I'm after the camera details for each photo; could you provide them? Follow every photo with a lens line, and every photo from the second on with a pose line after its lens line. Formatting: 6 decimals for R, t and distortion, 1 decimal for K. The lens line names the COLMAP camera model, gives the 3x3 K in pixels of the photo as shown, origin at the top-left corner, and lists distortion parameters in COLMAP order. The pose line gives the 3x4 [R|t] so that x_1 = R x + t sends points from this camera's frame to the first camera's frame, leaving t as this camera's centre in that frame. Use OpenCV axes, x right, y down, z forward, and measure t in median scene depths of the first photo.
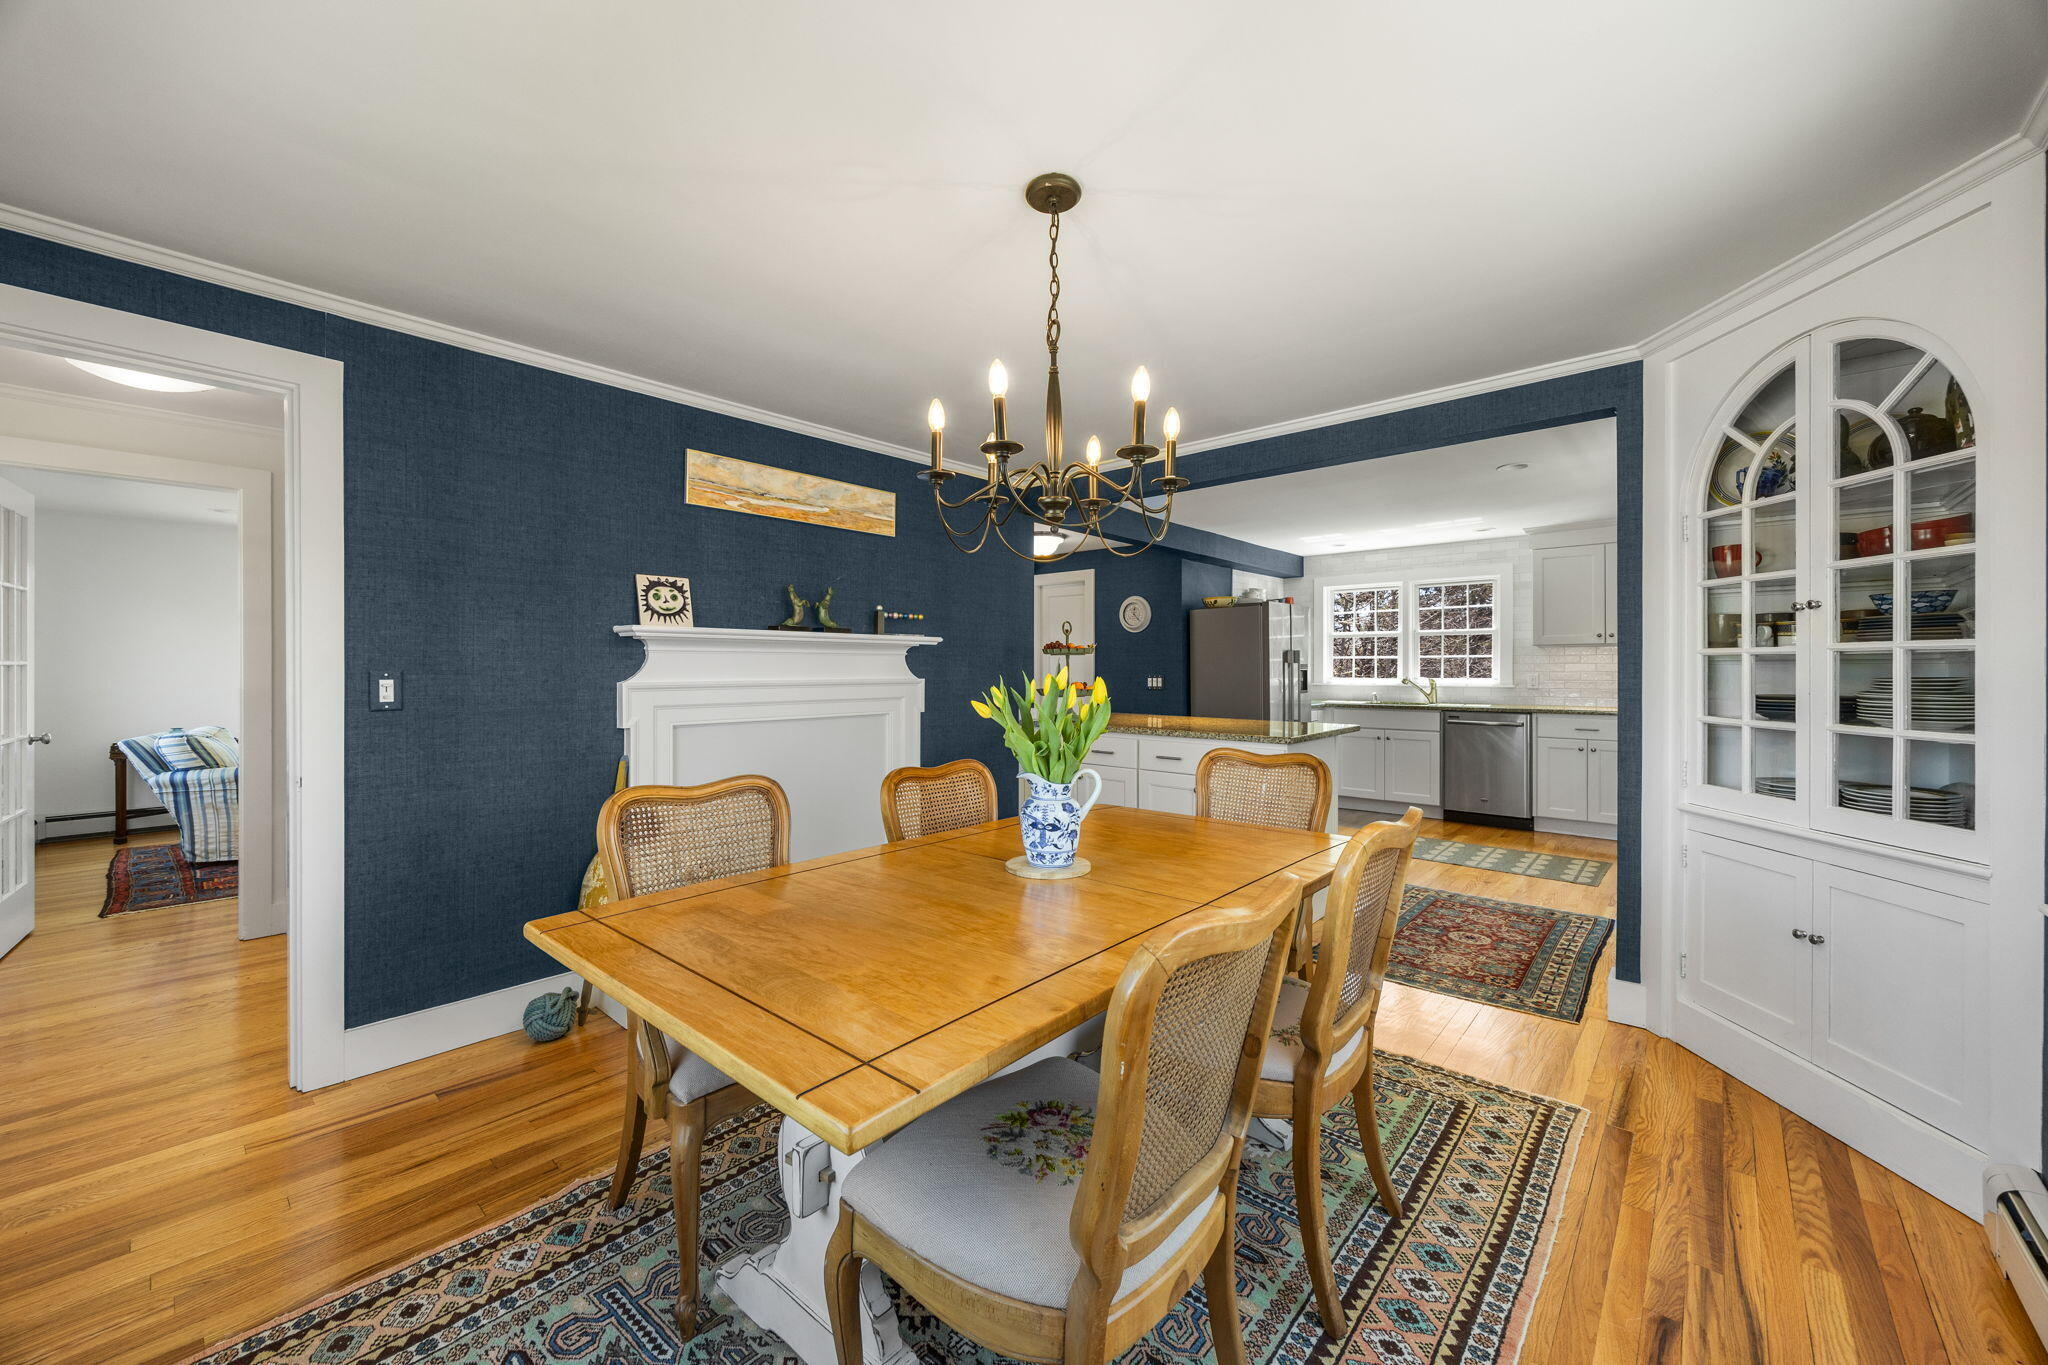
lens RADIAL K [[780.9, 0, 1014.0], [0, 780.9, 673.7], [0, 0, 1]] dist [-0.000416, -0.000538]
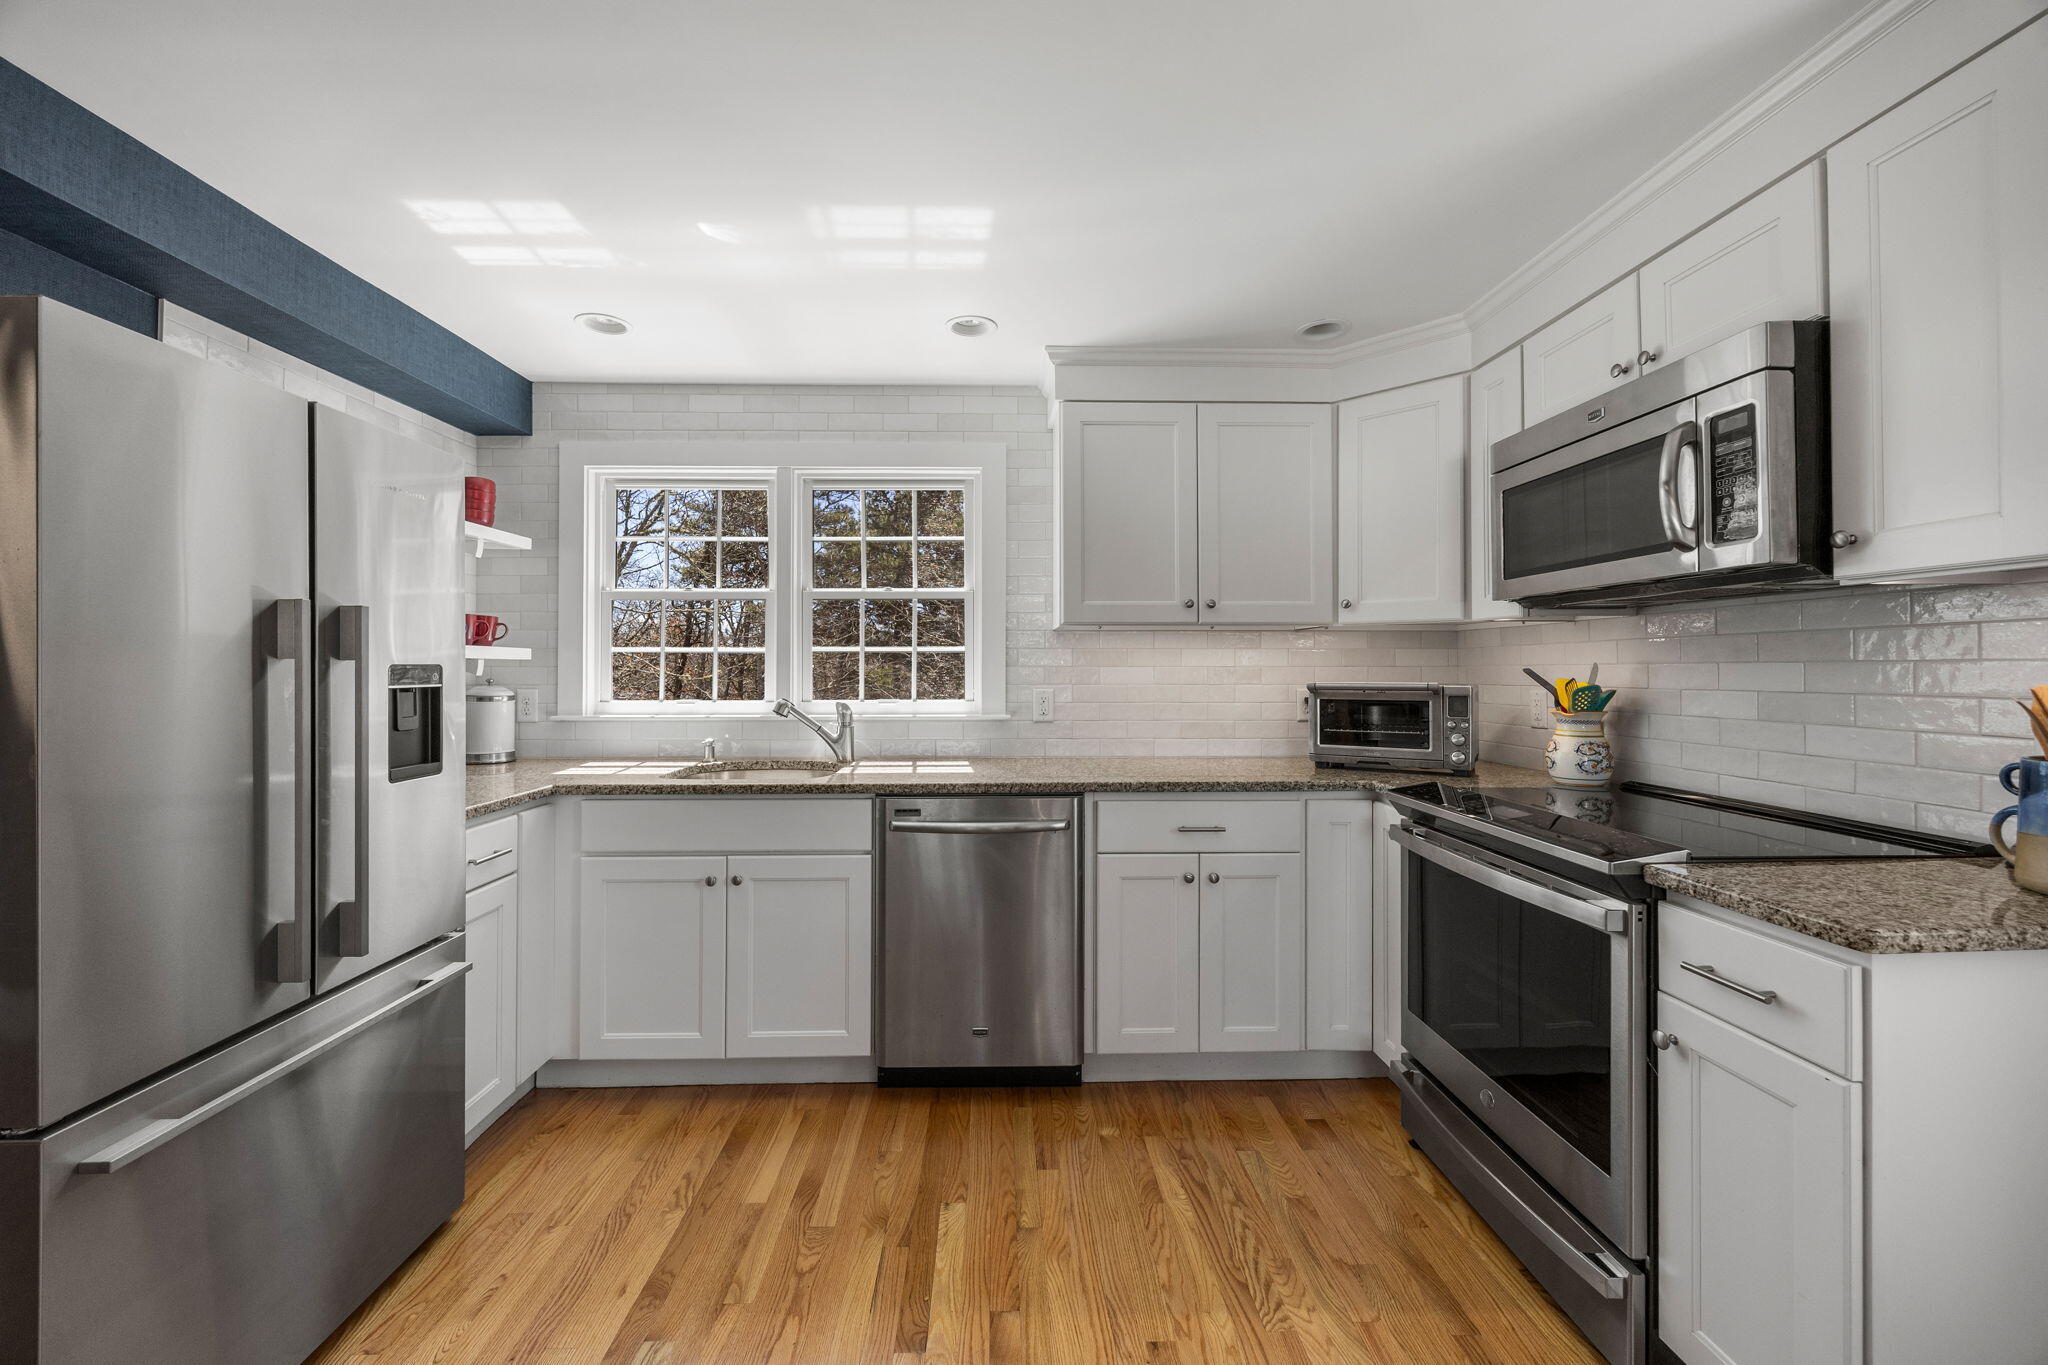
lens RADIAL K [[780.9, 0, 1015.3], [0, 780.9, 667.0], [0, 0, 1]] dist [-0.000416, -0.000538]
pose [[0.735941, 0.005105, 0.677026, 0.635211], [0.004286, 0.999916, -0.012199, -0.013467], [-0.677032, 0.011880, 0.735858, 1.248993]]
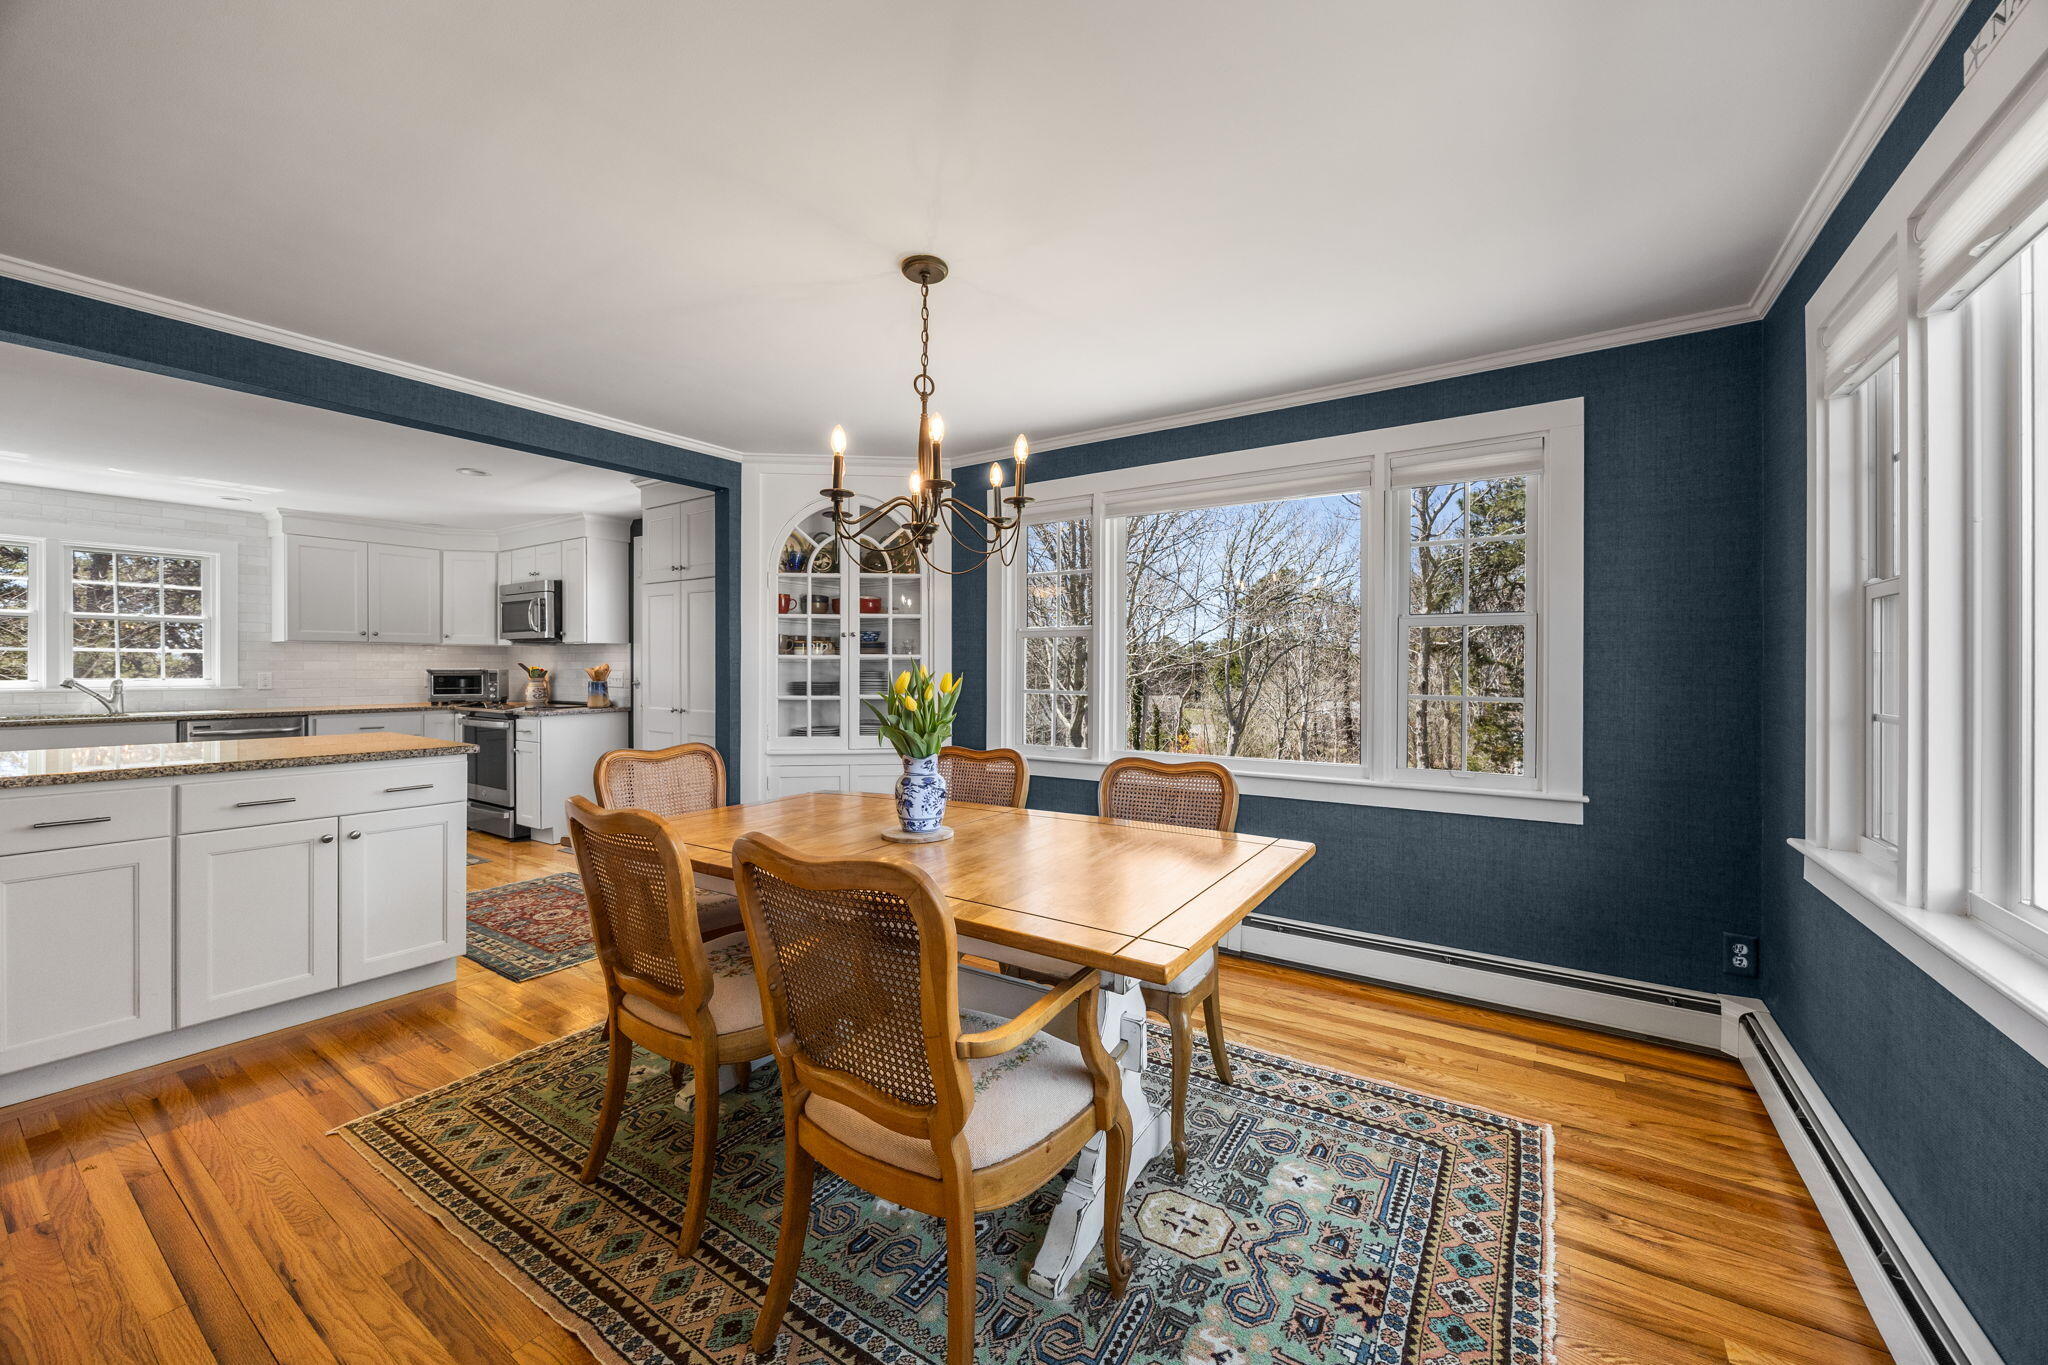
lens RADIAL K [[780.9, 0, 1021.4], [0, 780.9, 661.3], [0, 0, 1]] dist [-0.000416, -0.000538]
pose [[-0.146472, 0.008709, 0.989176, -0.604005], [0.005095, 0.999955, -0.008049, -0.001168], [-0.989202, 0.003861, -0.146510, 0.532157]]
